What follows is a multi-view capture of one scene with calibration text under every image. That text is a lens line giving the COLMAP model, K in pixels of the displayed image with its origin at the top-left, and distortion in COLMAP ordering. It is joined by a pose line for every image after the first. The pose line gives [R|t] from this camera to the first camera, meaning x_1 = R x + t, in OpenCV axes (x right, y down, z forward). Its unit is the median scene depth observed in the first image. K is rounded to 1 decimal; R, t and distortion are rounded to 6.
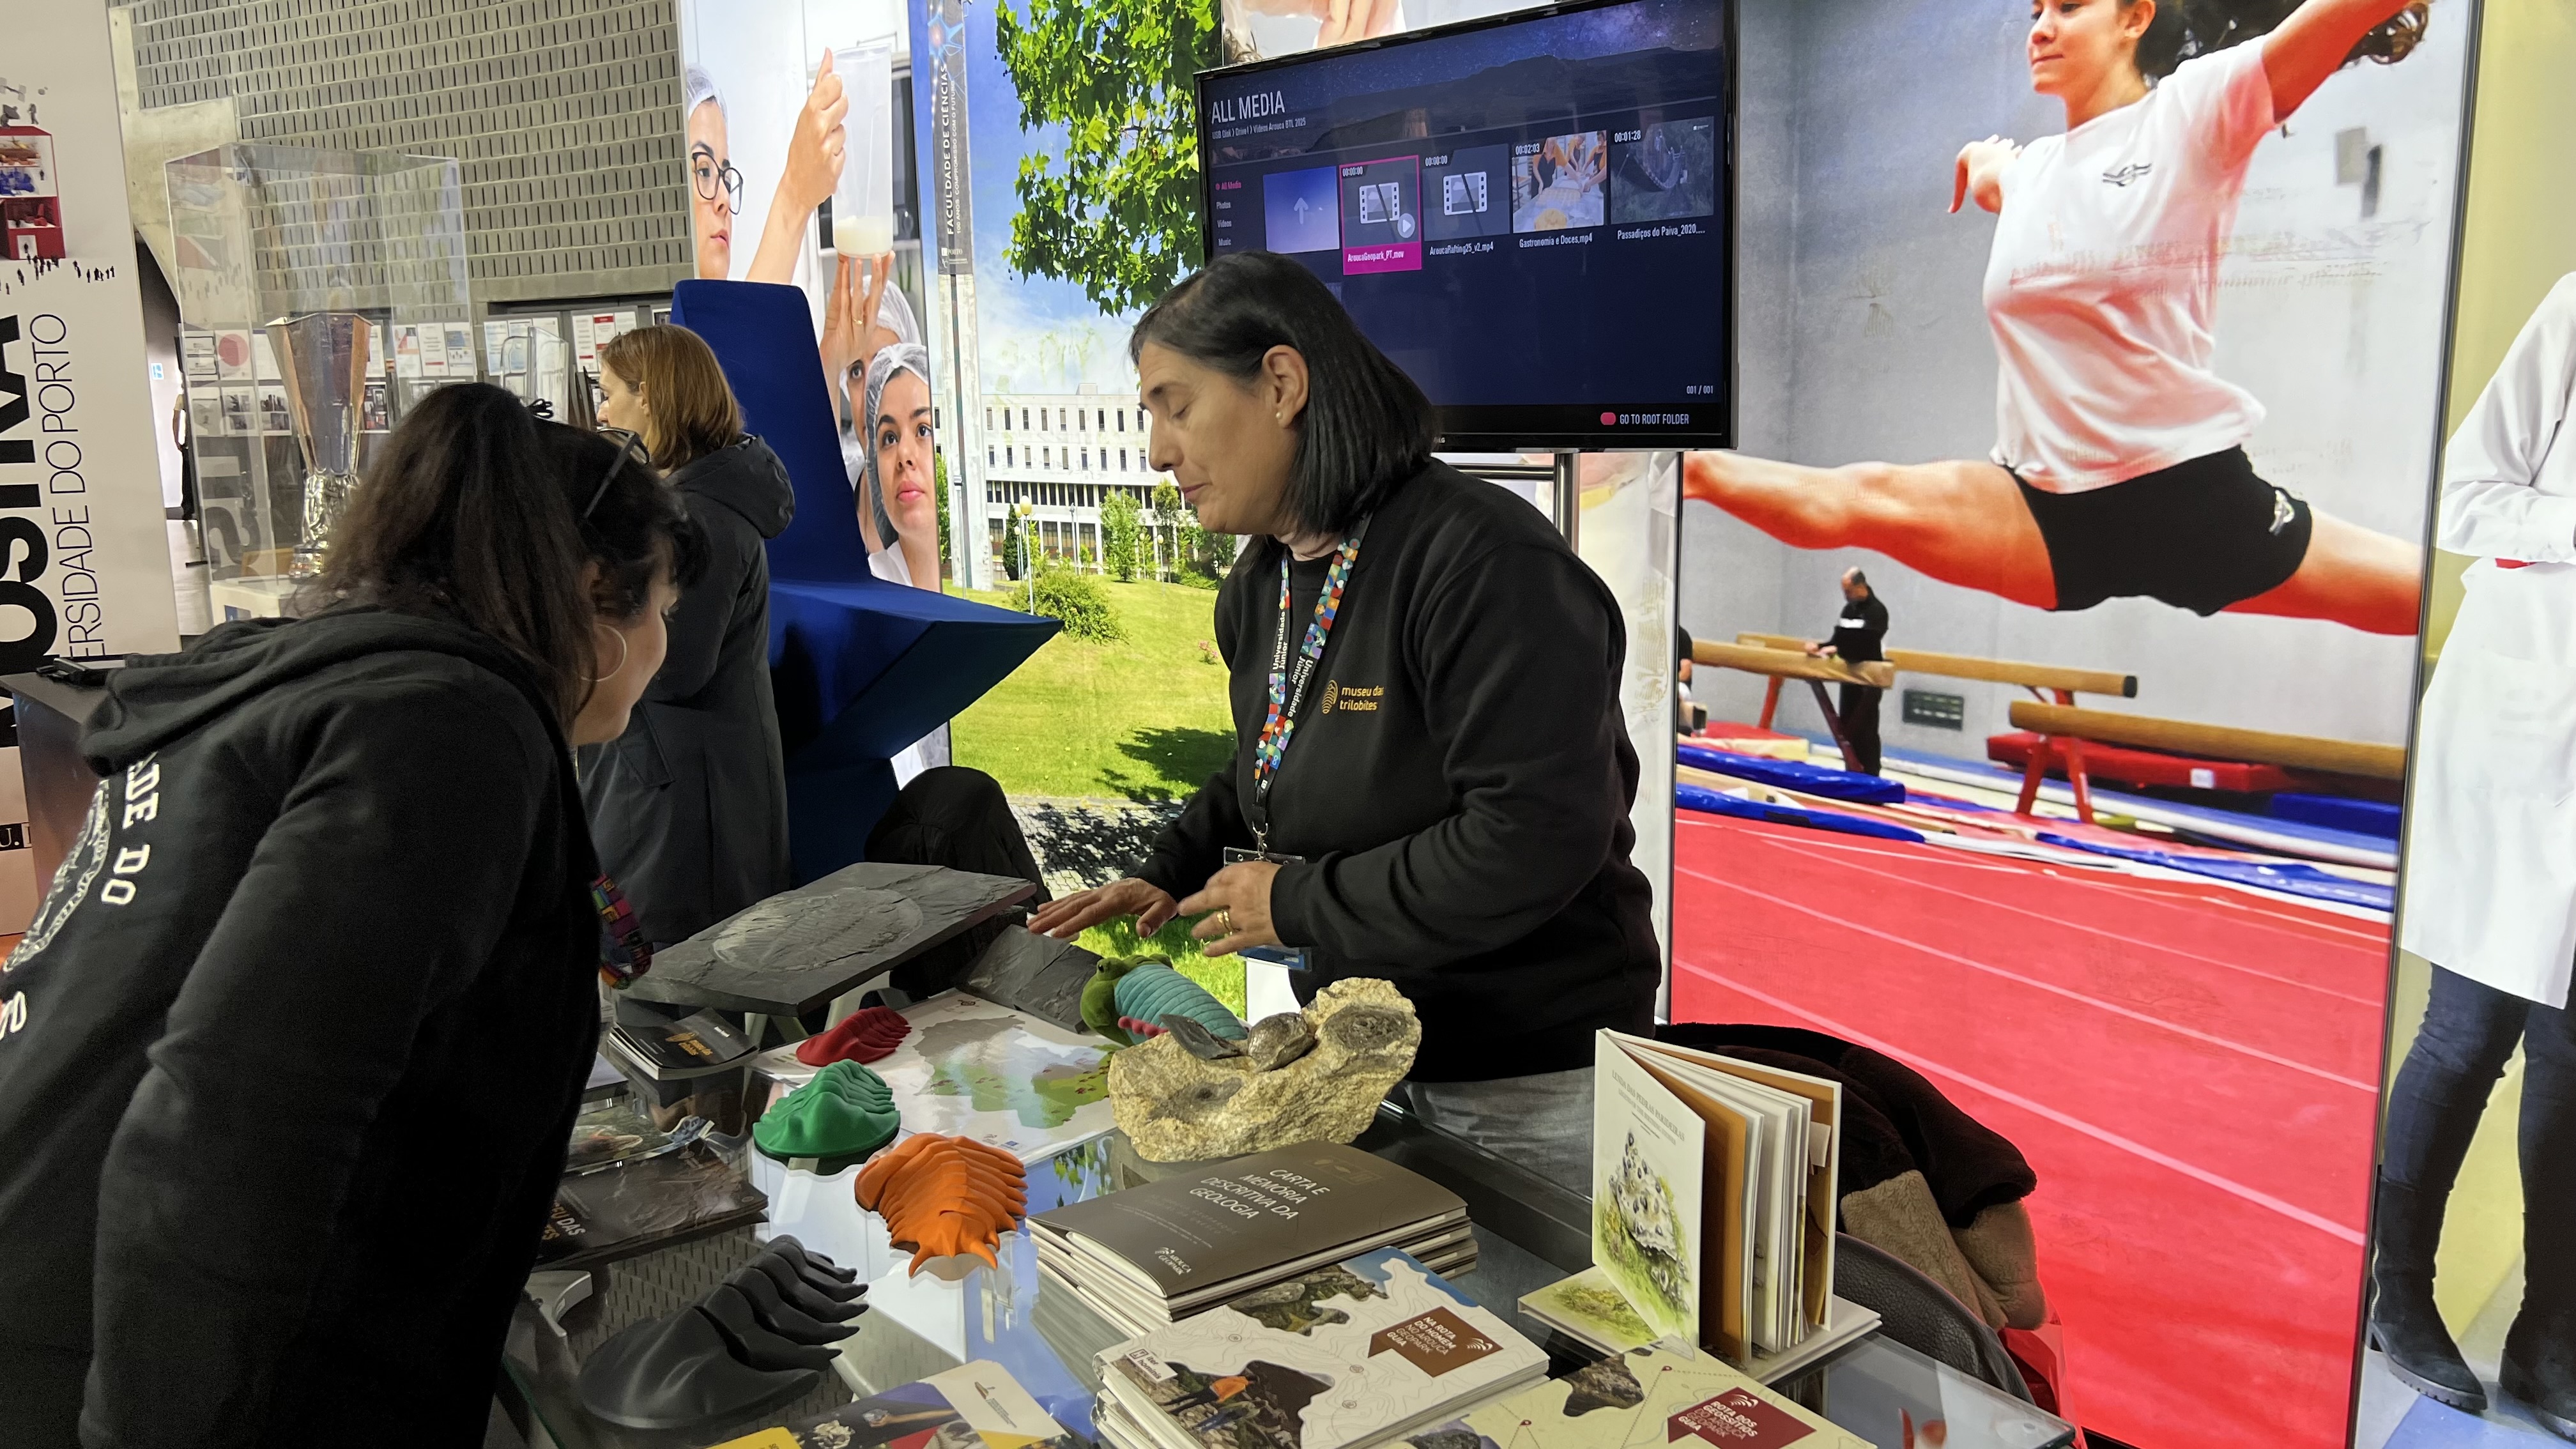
lens RADIAL K [[1908.7, 0, 1268.3], [0, 1908.7, 733.3], [0, 0, 1]] dist [0.037865, -0.062915]
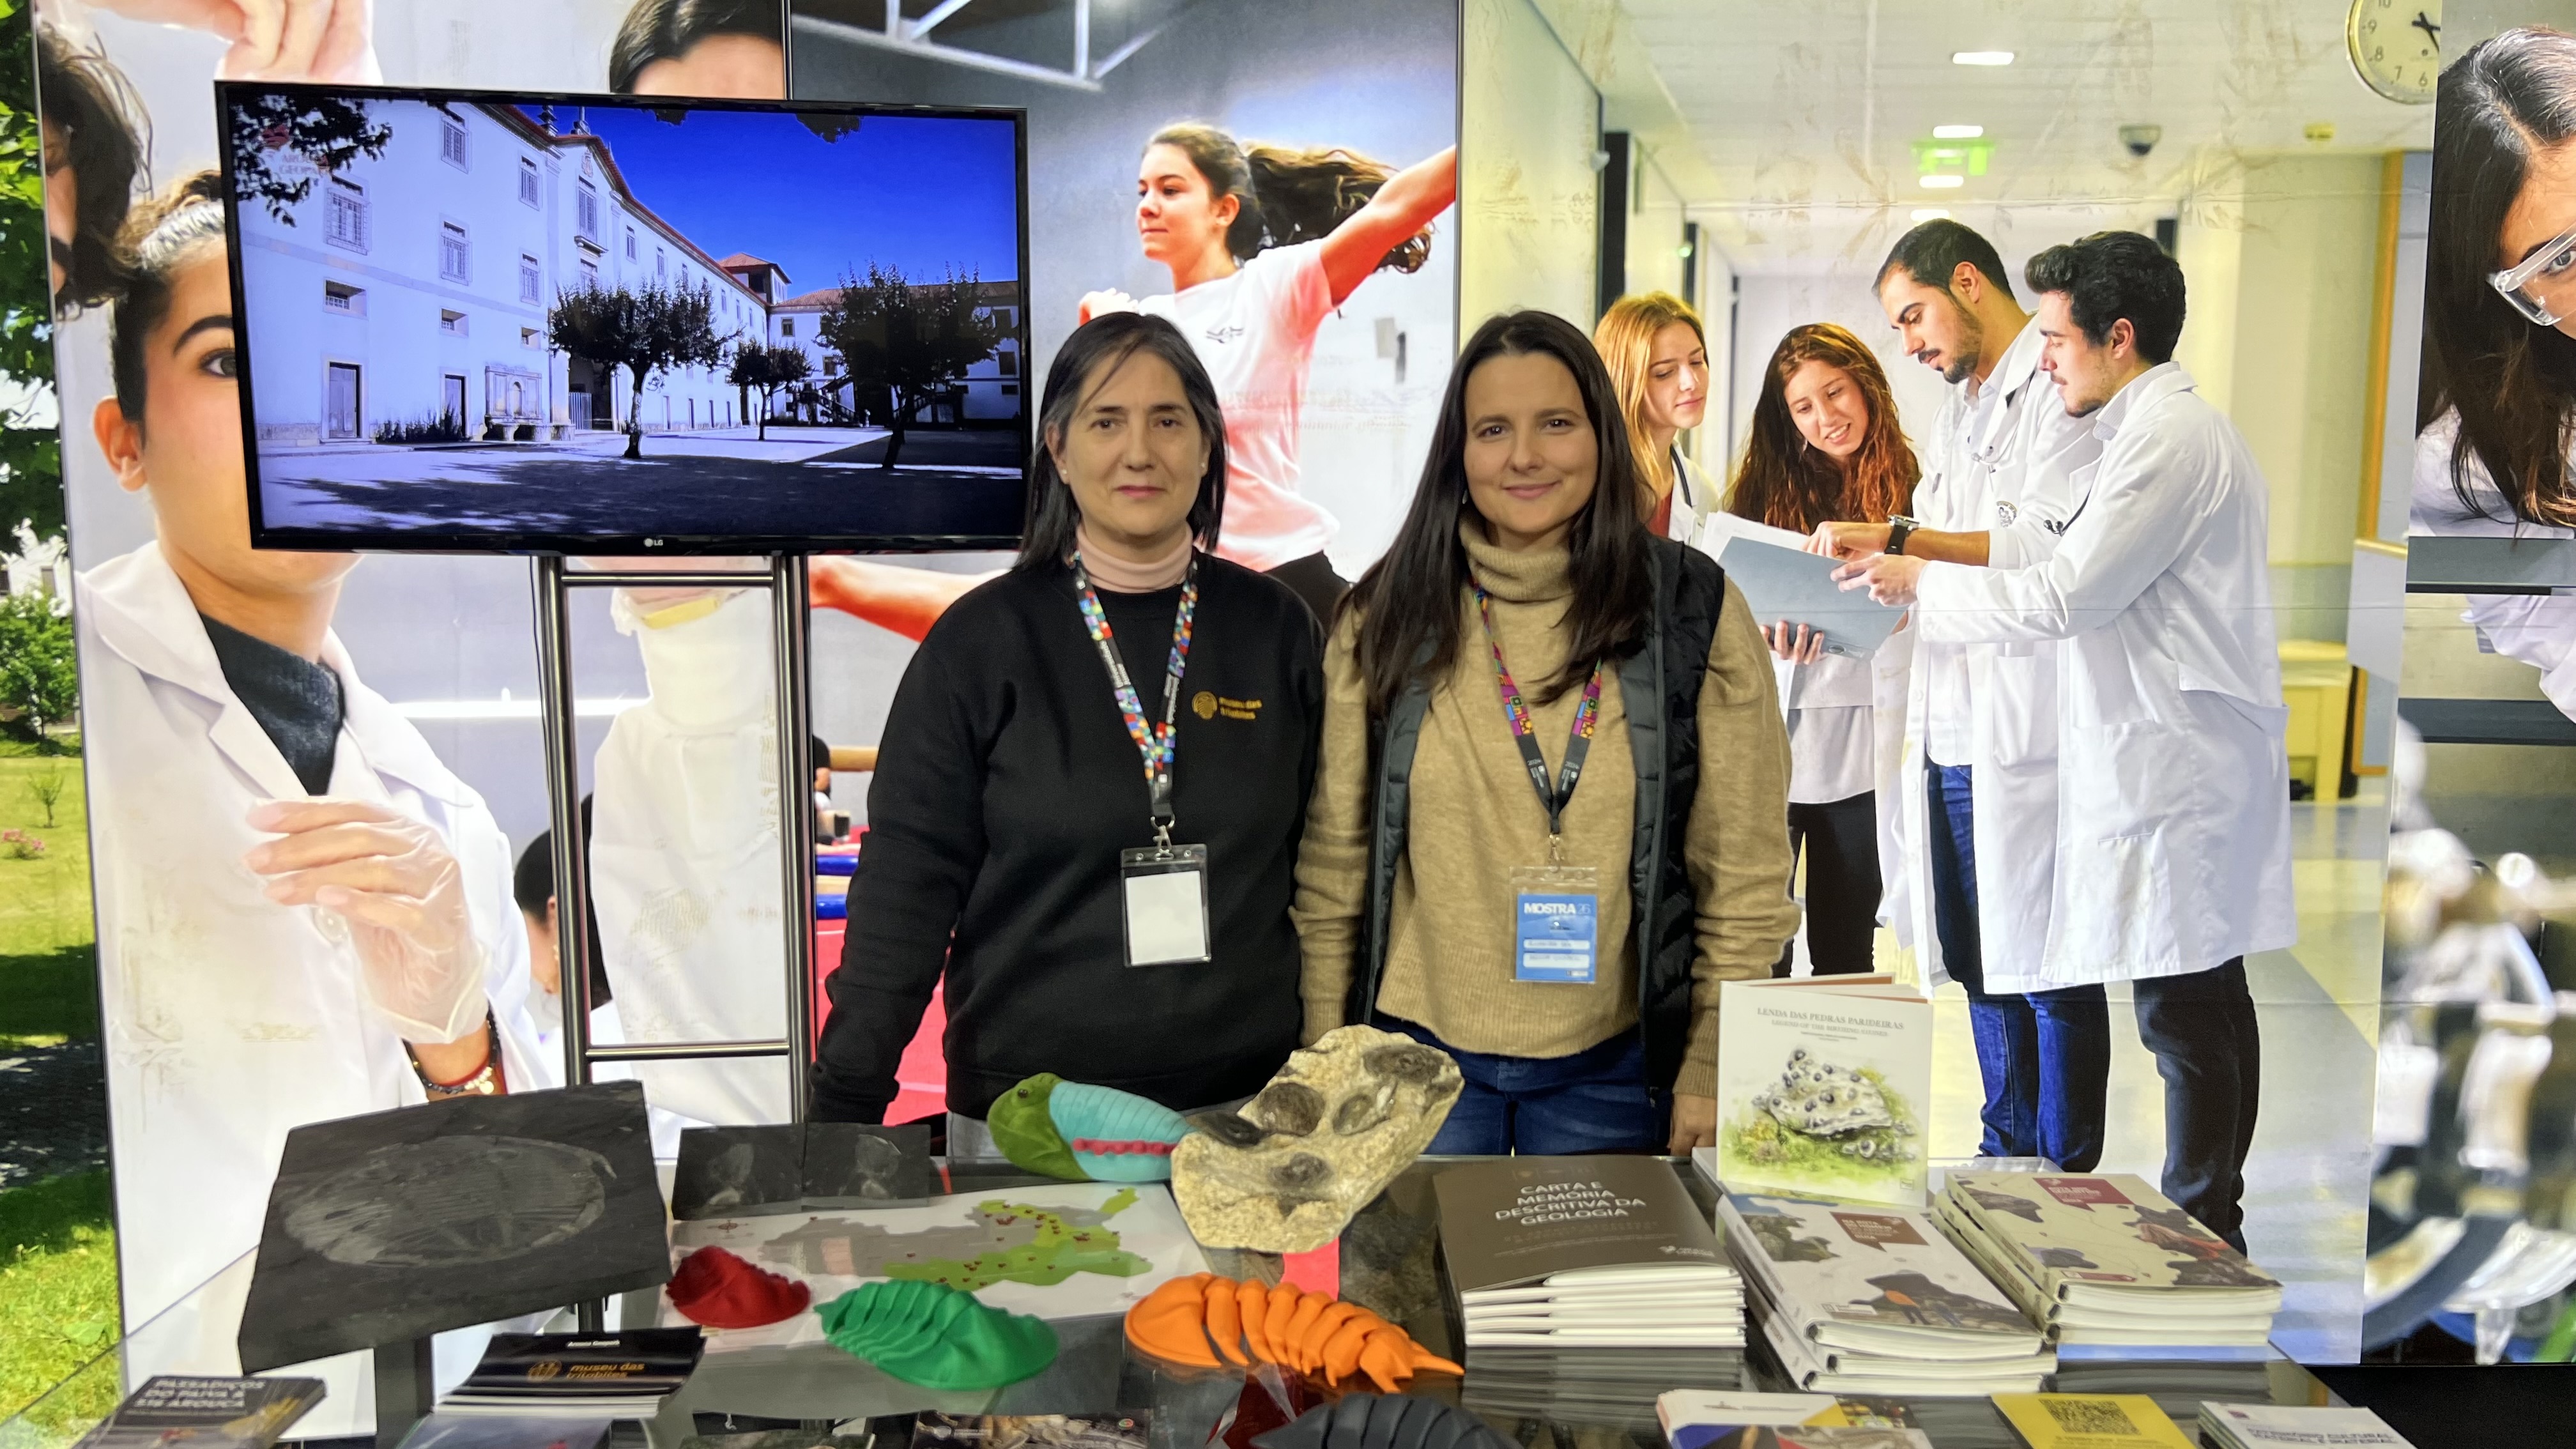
lens RADIAL K [[1908.7, 0, 1266.9], [0, 1908.7, 752.7], [0, 0, 1]] dist [0.037865, -0.062915]
pose [[0.575608, -0.078263, 0.813972, -0.484912], [0.135976, 0.990712, -0.000901, -0.015635], [-0.806341, 0.111199, 0.580904, 0.249362]]
